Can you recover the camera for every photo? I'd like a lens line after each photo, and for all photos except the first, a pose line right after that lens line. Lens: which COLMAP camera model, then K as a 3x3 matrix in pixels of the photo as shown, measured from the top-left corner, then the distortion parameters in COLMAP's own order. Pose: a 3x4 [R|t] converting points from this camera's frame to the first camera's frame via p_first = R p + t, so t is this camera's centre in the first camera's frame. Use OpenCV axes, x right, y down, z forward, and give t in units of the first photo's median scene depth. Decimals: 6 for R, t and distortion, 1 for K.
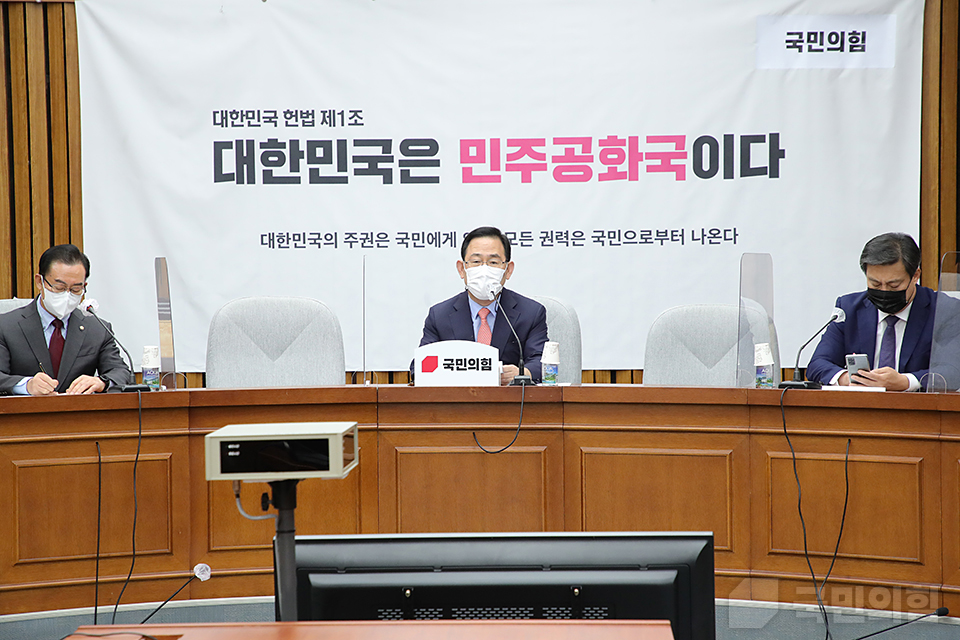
lens RADIAL K [[2478.1, 0, 480.0], [0, 2478.1, 320.0], [0, 0, 1]] dist [0.559214, -0.202105]
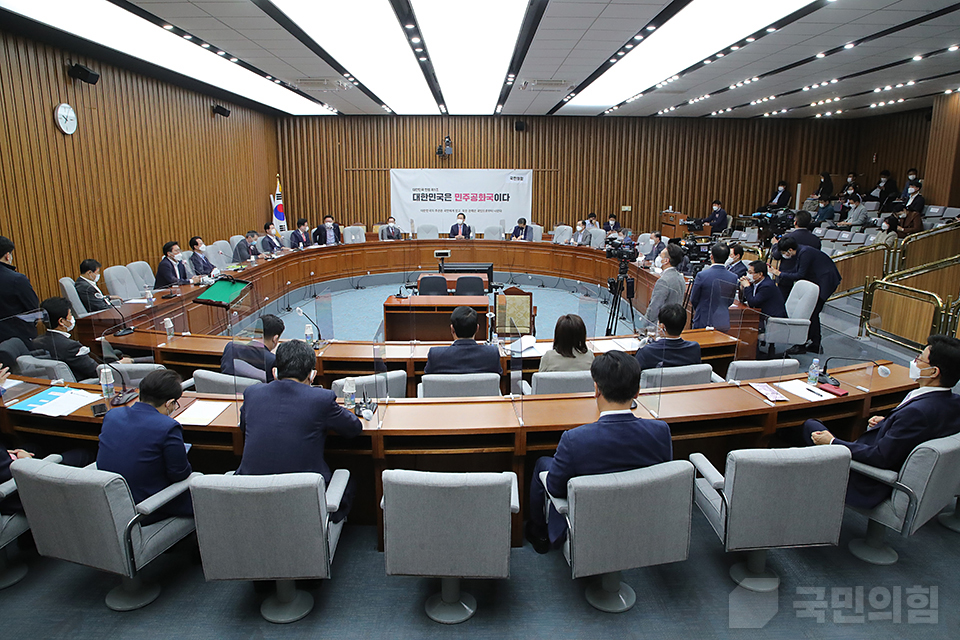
lens RADIAL K [[660.5, 0, 480.0], [0, 660.5, 320.0], [0, 0, 1]] dist [-0.000637, -0.000047]
pose [[0.998493, 0.001372, 0.054864, -0.039783], [-0.011261, 0.983539, 0.180347, -0.071515], [-0.053714, -0.180693, 0.982072, -0.681568]]
